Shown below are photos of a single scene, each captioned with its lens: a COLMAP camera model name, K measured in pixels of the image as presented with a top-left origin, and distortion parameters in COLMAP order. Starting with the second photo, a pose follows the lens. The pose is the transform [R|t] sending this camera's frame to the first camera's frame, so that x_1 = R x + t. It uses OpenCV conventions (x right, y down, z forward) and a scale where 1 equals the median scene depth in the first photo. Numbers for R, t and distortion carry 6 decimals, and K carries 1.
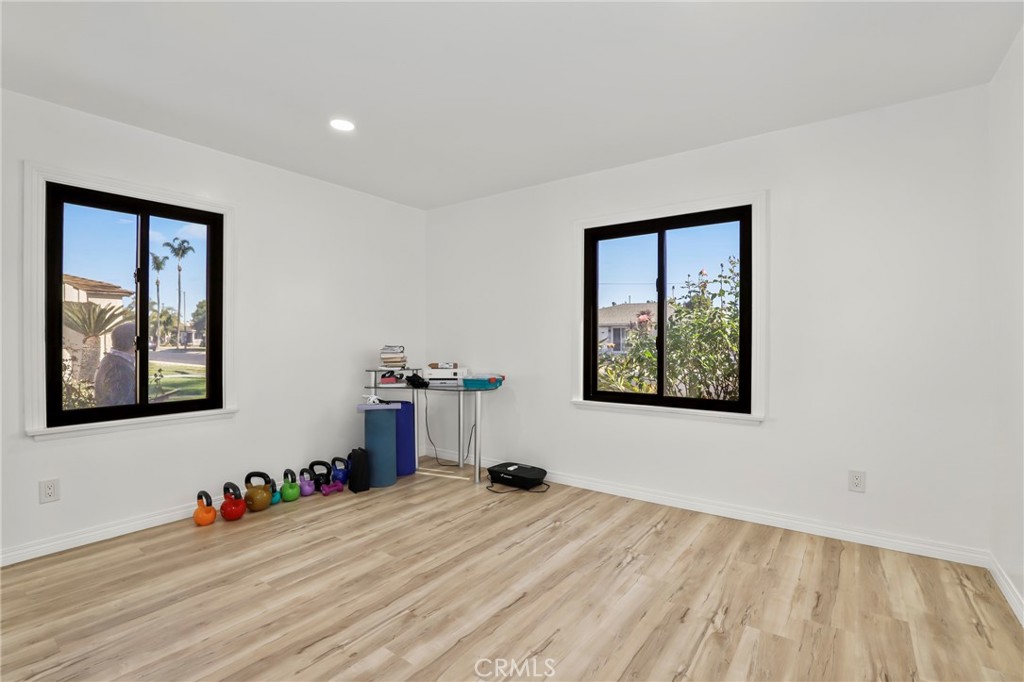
lens RADIAL K [[473.2, 0, 514.7], [0, 473.2, 345.8], [0, 0, 1]] dist [-0.001363, 0.000837]
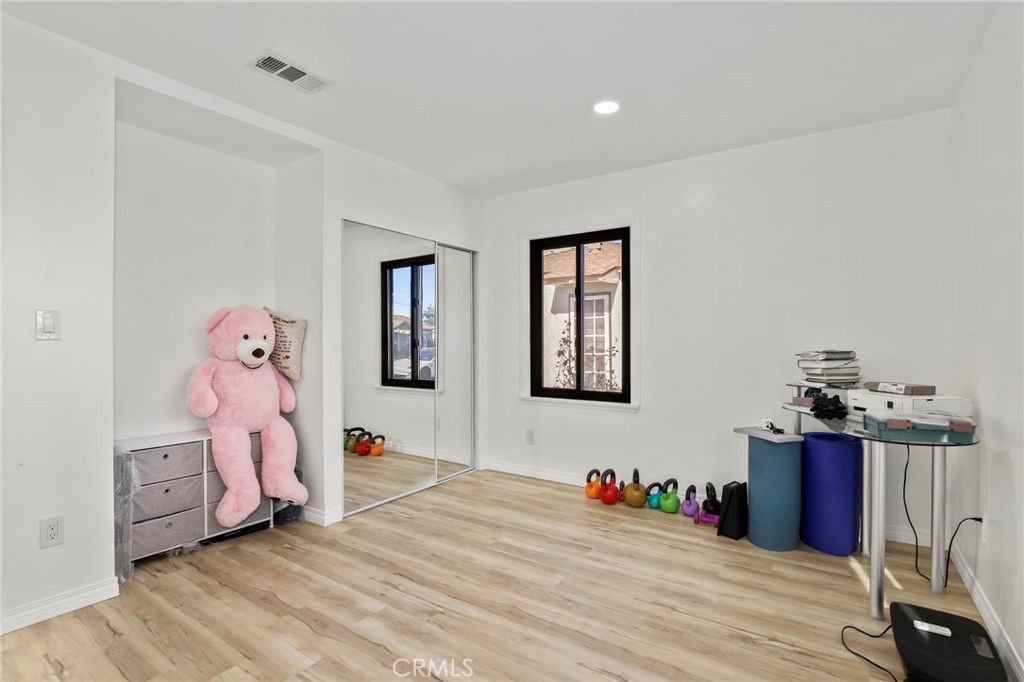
lens RADIAL K [[486.0, 0, 515.5], [0, 486.0, 336.0], [0, 0, 1]] dist [-0.012898, -0.000025]
pose [[0.040497, -0.012436, -0.999102, 0.572651], [-0.009876, 0.999869, -0.012846, -0.010398], [0.999131, 0.010387, 0.040369, 0.771716]]
